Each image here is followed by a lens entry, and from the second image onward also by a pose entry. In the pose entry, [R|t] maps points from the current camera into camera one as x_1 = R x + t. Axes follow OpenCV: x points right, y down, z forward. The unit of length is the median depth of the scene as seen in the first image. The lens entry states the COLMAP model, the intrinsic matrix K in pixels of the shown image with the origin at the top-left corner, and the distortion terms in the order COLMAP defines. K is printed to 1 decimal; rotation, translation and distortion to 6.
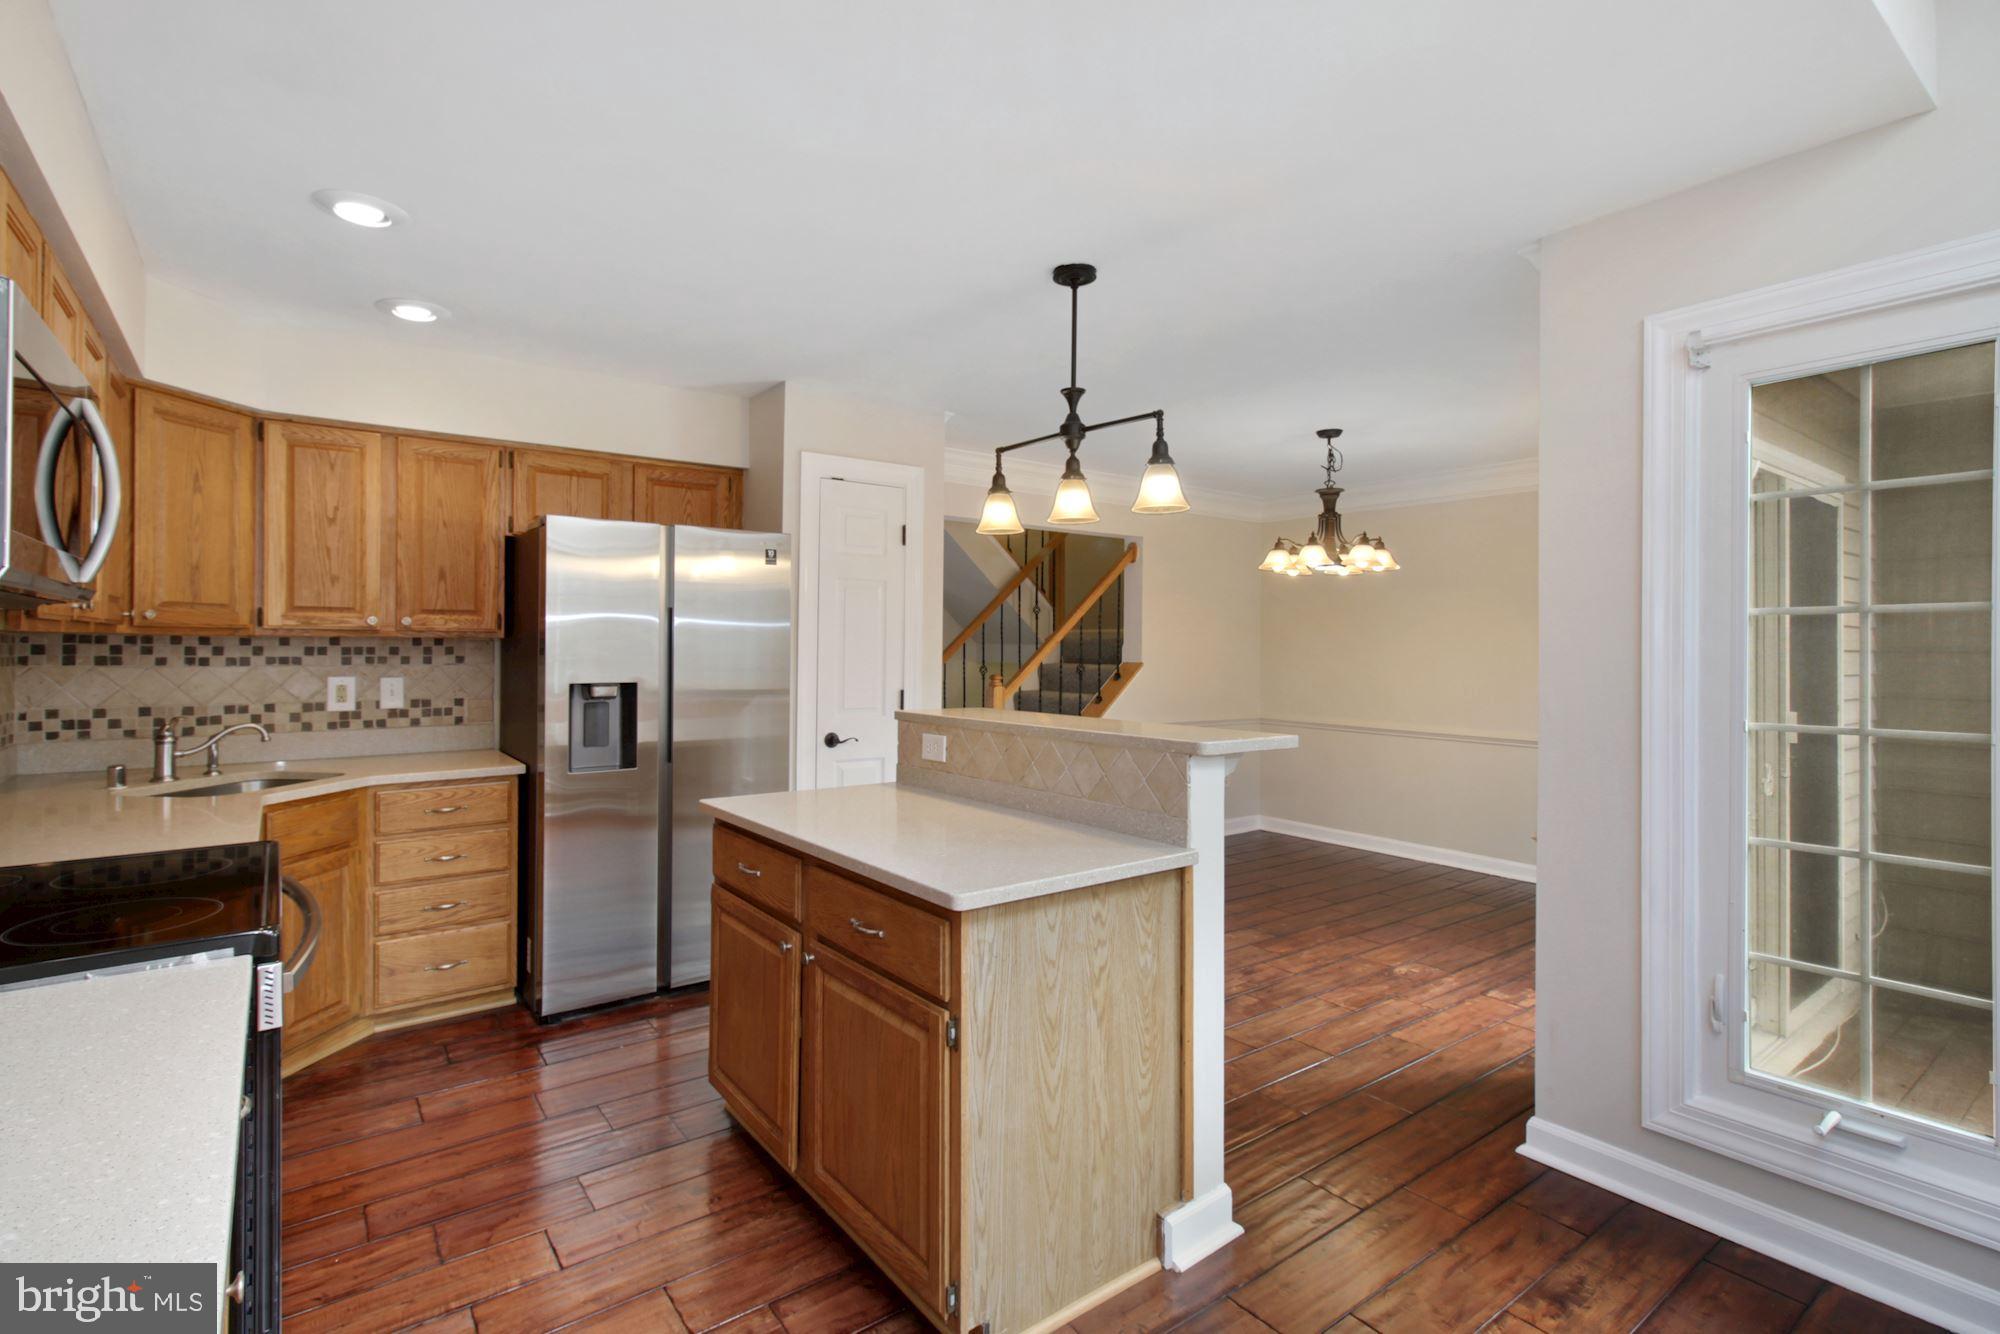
lens RADIAL K [[940.7, 0, 987.8], [0, 940.7, 647.1], [0, 0, 1]] dist [0.013718, 0.000303]
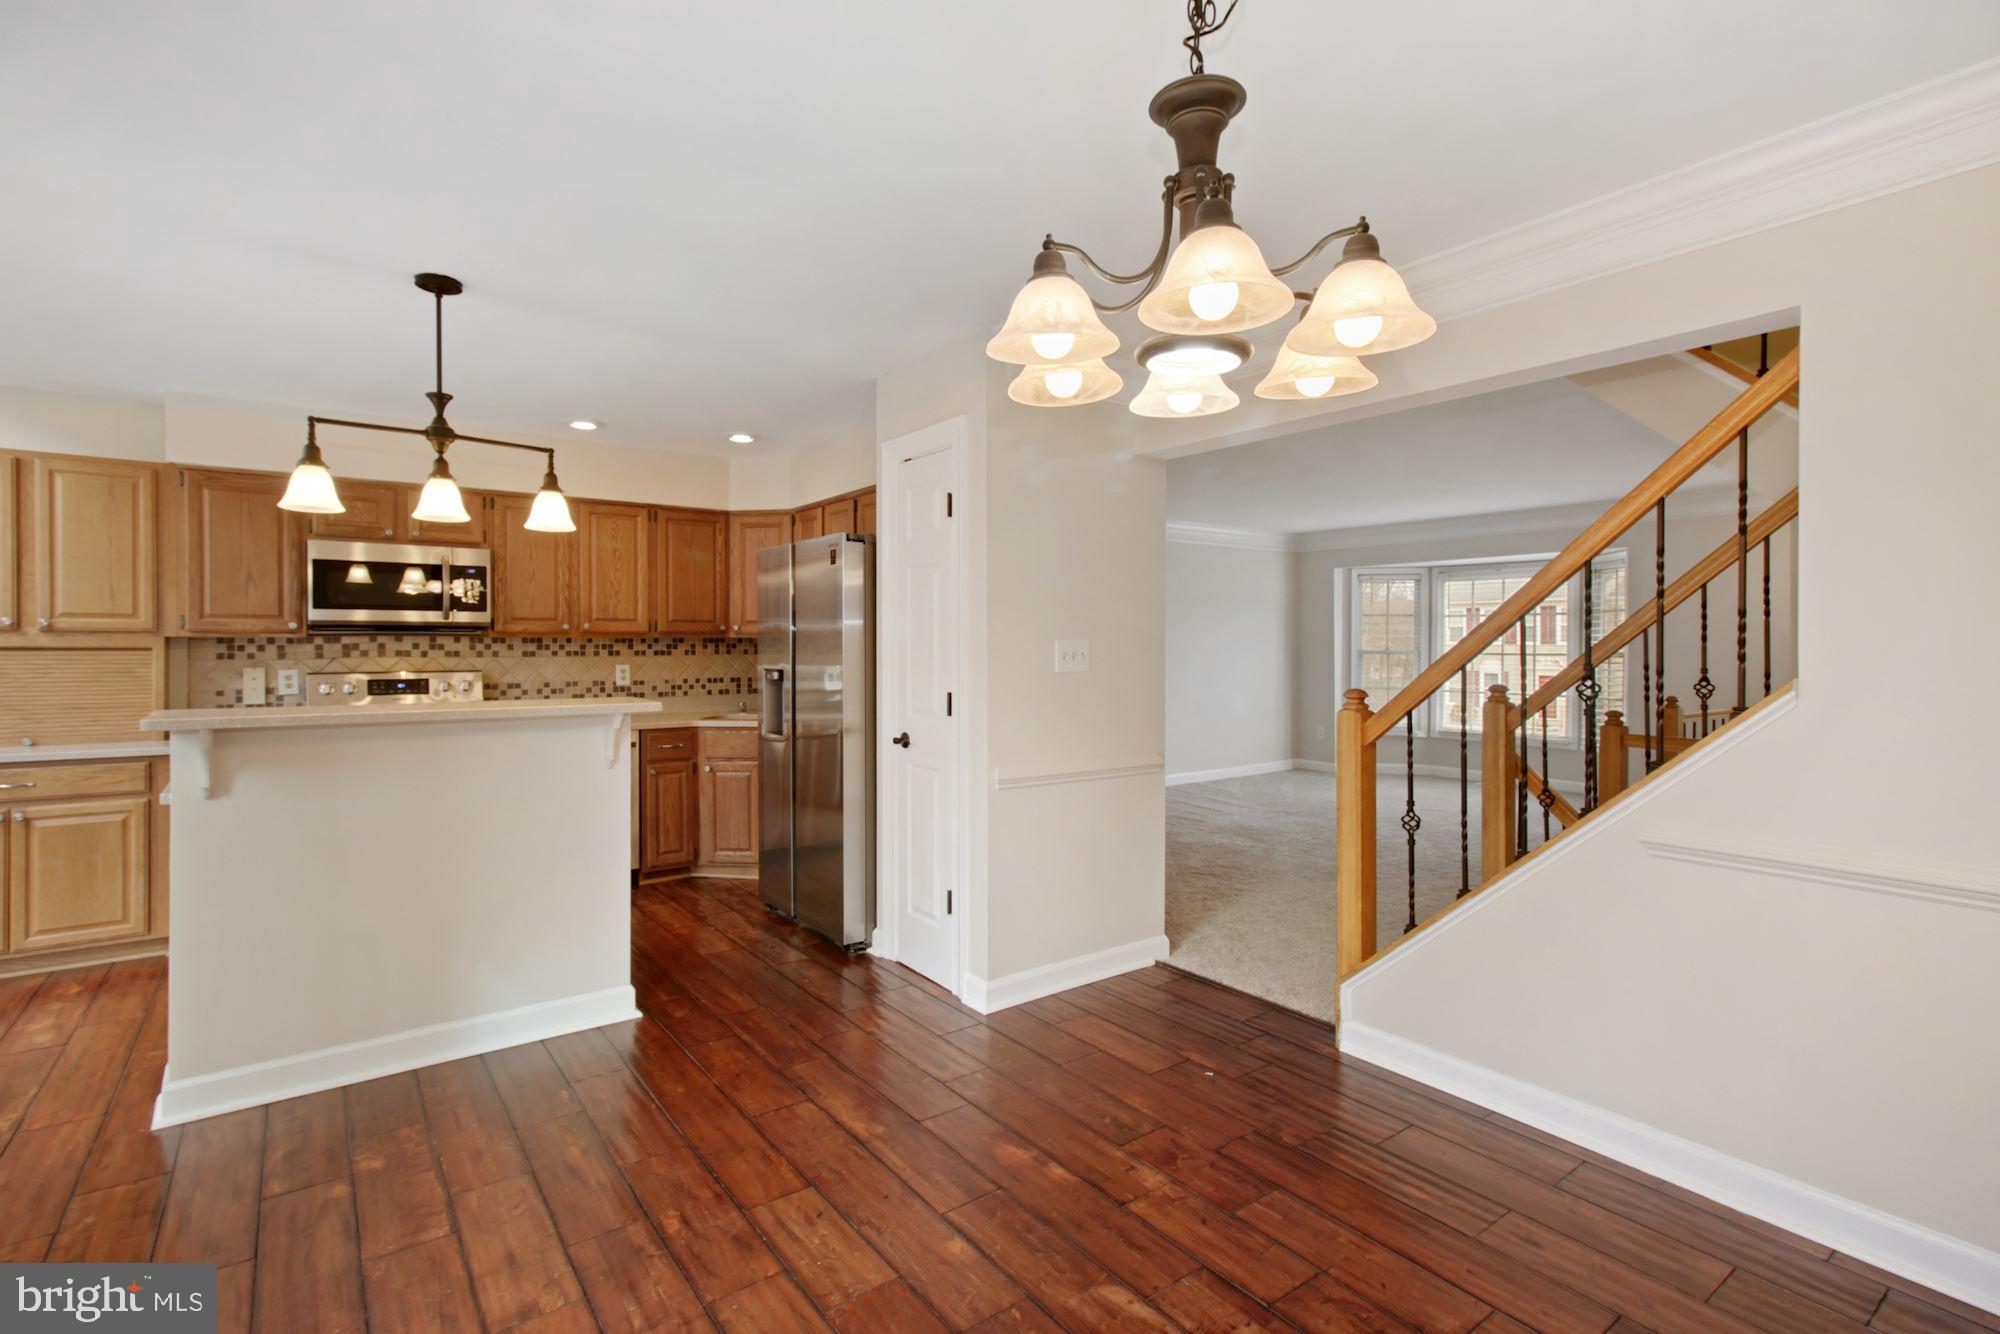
lens RADIAL K [[940.7, 0, 987.8], [0, 940.7, 647.1], [0, 0, 1]] dist [0.013718, 0.000303]
pose [[-0.009103, -0.005665, -0.999943, 0.938014], [0.000641, 0.999984, -0.005671, 0.015484], [0.999958, -0.000693, -0.009100, 1.327516]]
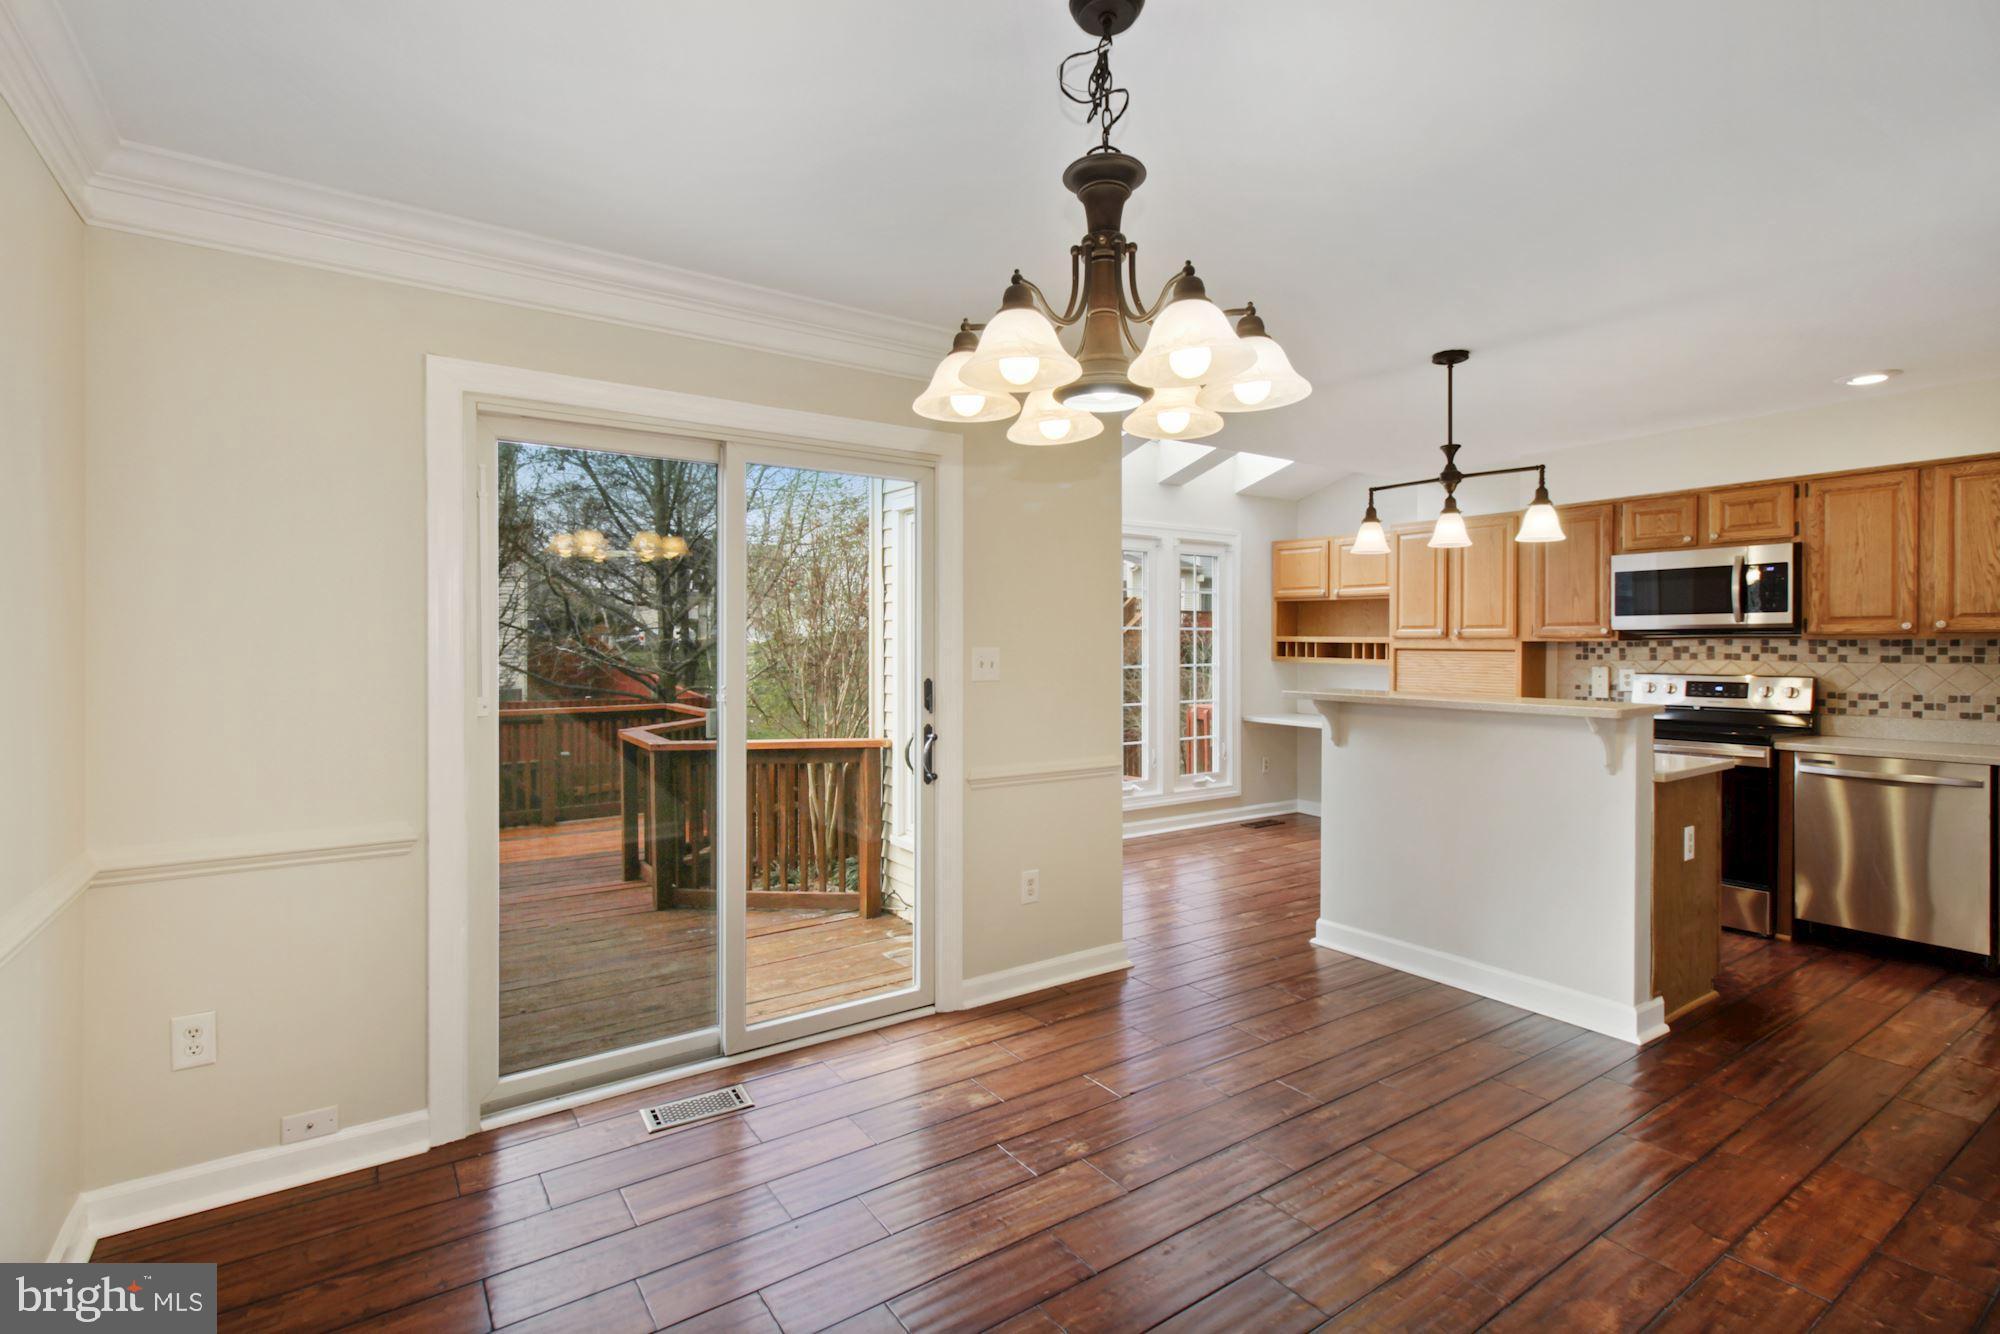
lens RADIAL K [[927.0, 0, 986.9], [0, 927.0, 653.9], [0, 0, 1]] dist [-0.000153, 0.000704]
pose [[-0.998617, -0.009844, 0.051650, 0.543812], [-0.009417, 0.999919, 0.008506, 0.010897], [-0.051730, 0.008008, -0.998629, 1.898624]]
